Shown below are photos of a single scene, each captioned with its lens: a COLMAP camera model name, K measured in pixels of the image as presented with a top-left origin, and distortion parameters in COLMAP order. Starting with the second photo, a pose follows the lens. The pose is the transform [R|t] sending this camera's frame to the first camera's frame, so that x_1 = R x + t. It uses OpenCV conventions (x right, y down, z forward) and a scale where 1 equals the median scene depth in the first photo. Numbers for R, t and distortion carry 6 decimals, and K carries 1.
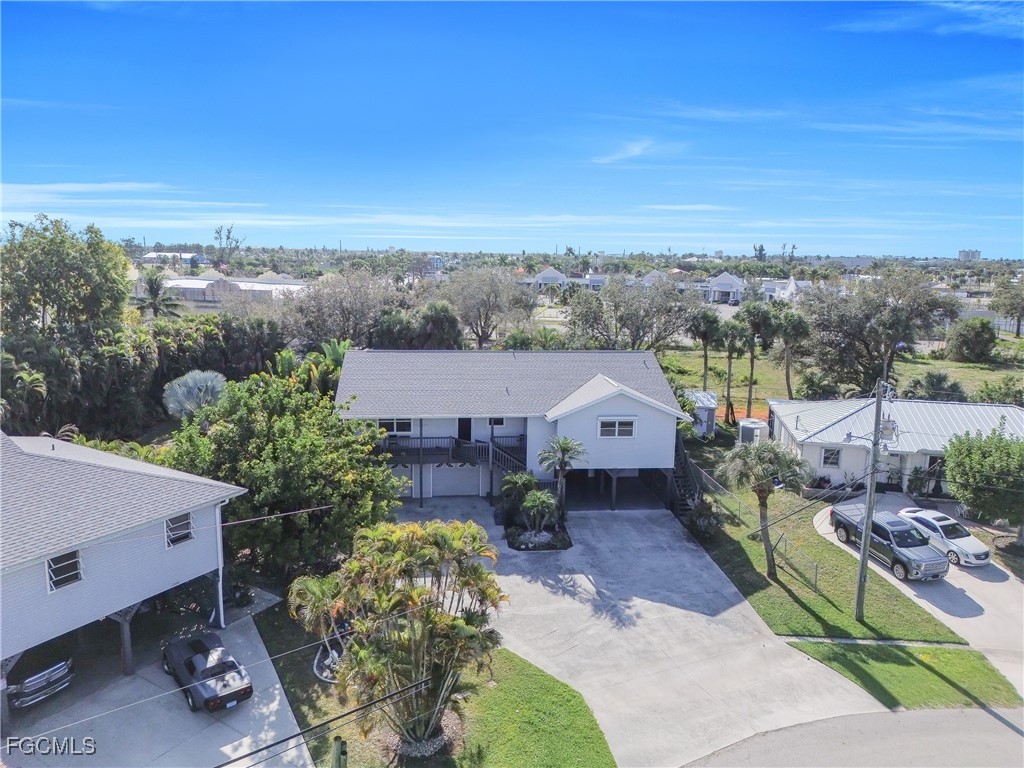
lens RADIAL K [[718.6, 0, 512.0], [0, 718.6, 384.0], [0, 0, 1]] dist [0.073140, -0.073253]
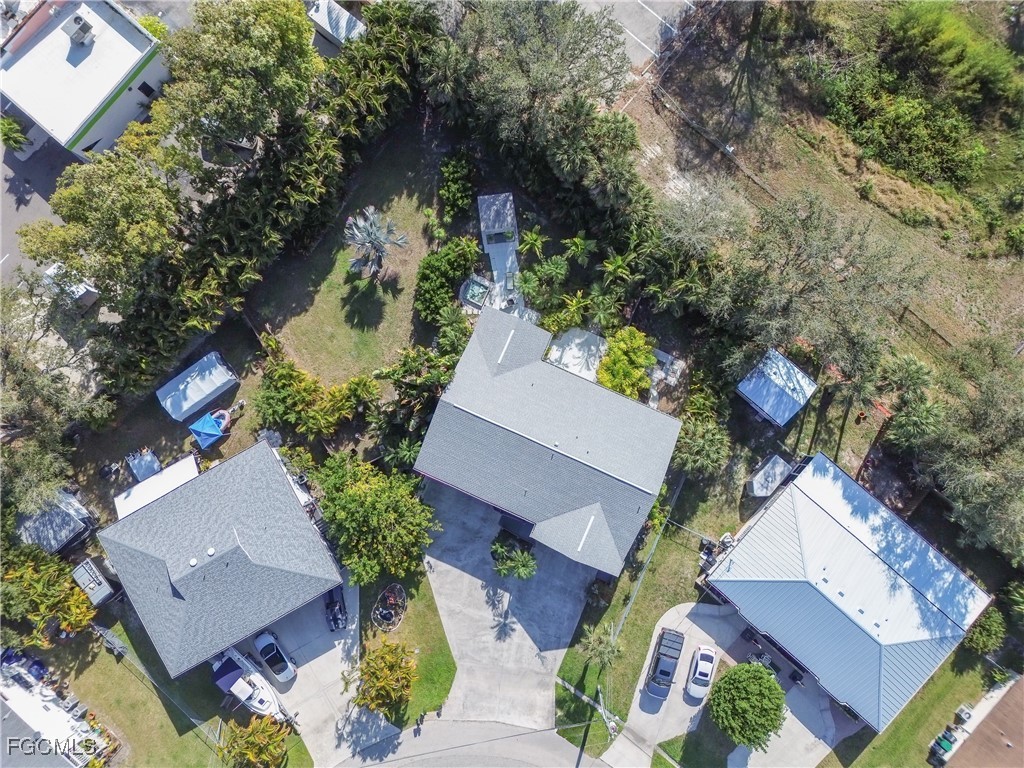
lens RADIAL K [[718.6, 0, 512.0], [0, 718.6, 384.0], [0, 0, 1]] dist [0.073140, -0.073253]
pose [[0.865213, 0.497396, -0.063273, -0.062036], [-0.046354, 0.205000, 0.977664, -1.899915], [0.499257, -0.842955, 0.200425, 1.141352]]
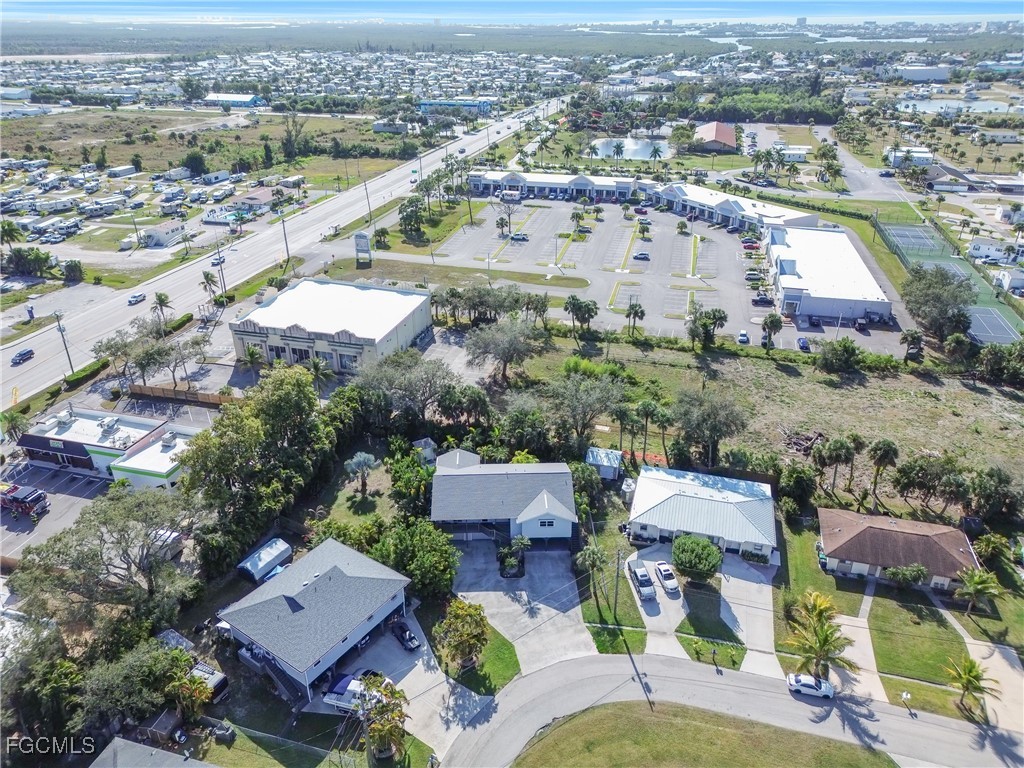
lens RADIAL K [[718.6, 0, 512.0], [0, 718.6, 384.0], [0, 0, 1]] dist [0.073140, -0.073253]
pose [[0.996973, 0.018393, -0.075547, 0.254625], [0.004112, 0.957784, 0.287460, -1.355521], [0.077645, -0.286901, 0.954809, -1.487678]]
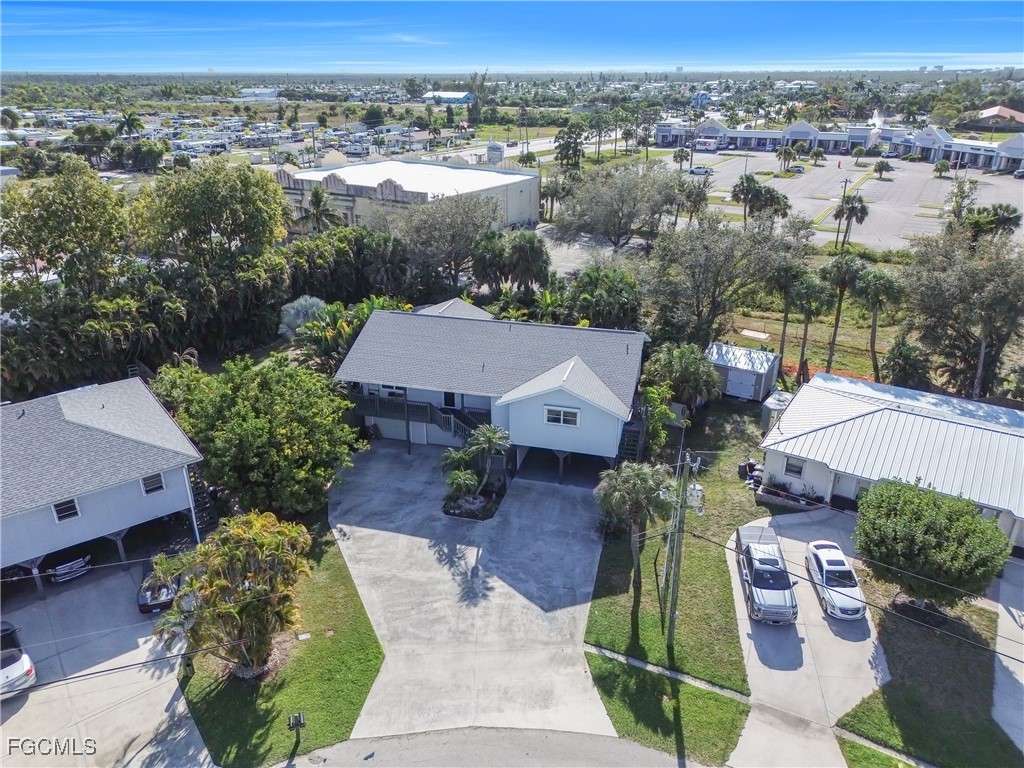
lens RADIAL K [[718.6, 0, 512.0], [0, 718.6, 384.0], [0, 0, 1]] dist [0.073140, -0.073253]
pose [[0.929037, 0.130619, -0.346164, 0.556840], [-0.048931, 0.970767, 0.234983, -0.300381], [0.366738, -0.201369, 0.908270, -0.015873]]
